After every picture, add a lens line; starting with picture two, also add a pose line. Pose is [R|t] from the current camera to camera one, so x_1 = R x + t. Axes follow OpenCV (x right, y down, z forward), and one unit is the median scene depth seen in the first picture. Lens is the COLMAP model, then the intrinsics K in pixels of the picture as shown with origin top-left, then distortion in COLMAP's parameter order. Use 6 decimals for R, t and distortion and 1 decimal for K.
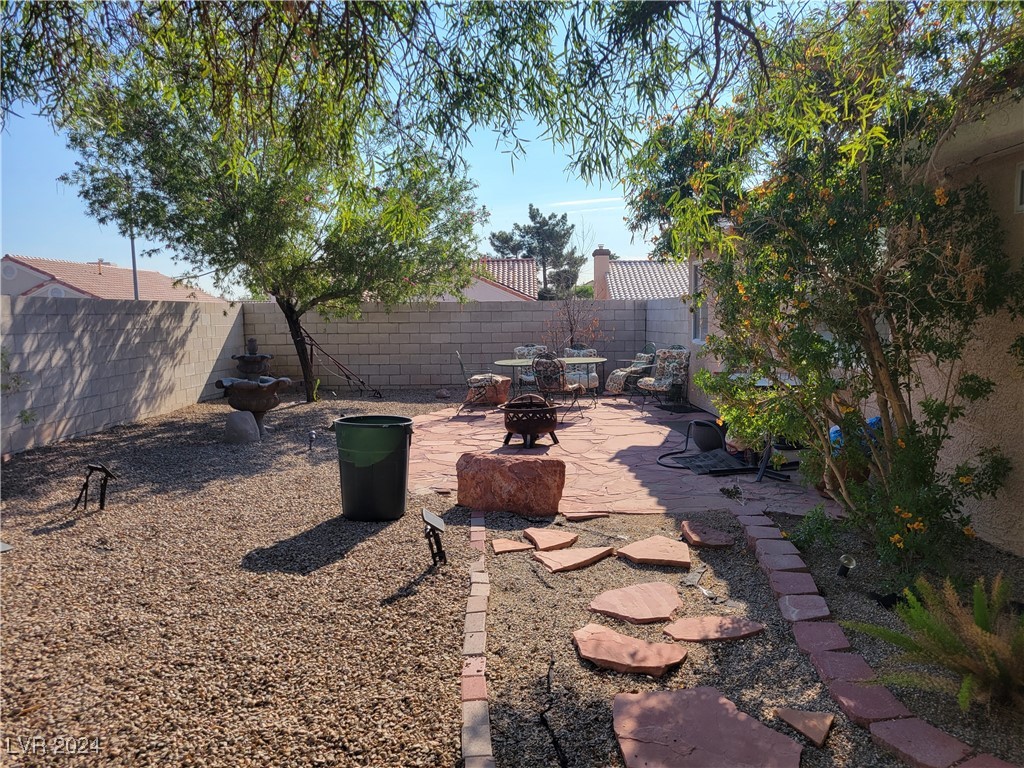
lens RADIAL K [[768.8, 0, 509.6], [0, 768.8, 383.1], [0, 0, 1]] dist [0.037839, -0.001423]
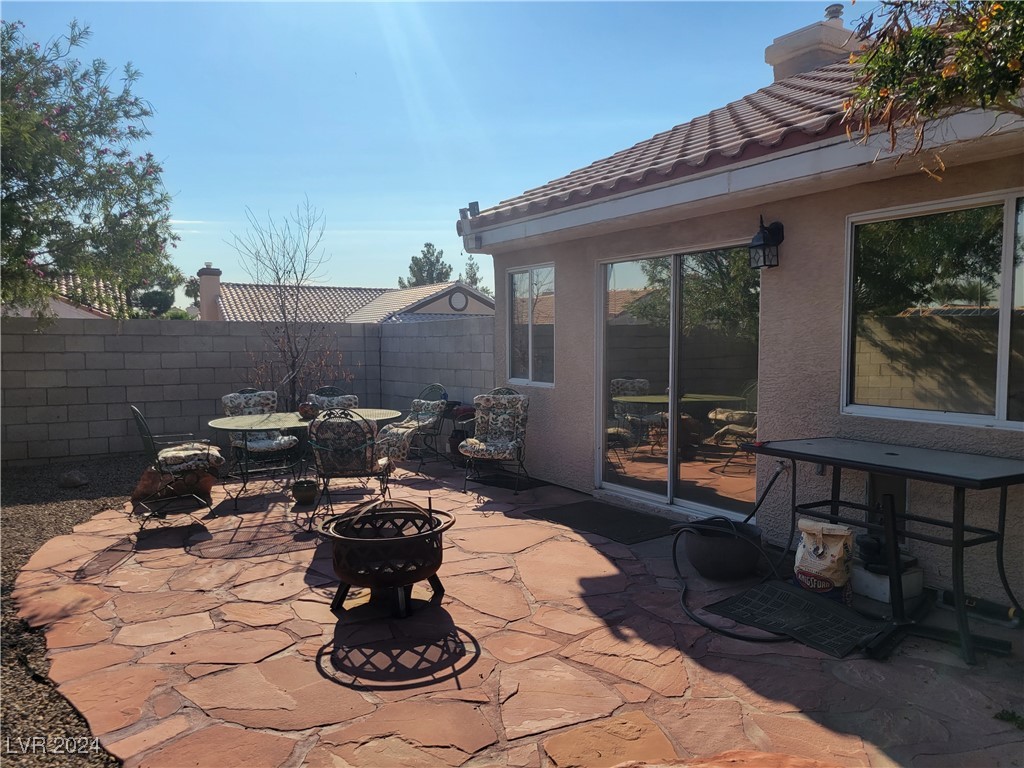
lens RADIAL K [[768.8, 0, 514.5], [0, 768.8, 388.1], [0, 0, 1]] dist [0.037839, -0.001423]
pose [[0.863322, -0.017439, 0.504351, -0.102181], [0.035070, 0.999060, -0.025487, -0.028710], [-0.503433, 0.039691, 0.863122, 0.374494]]
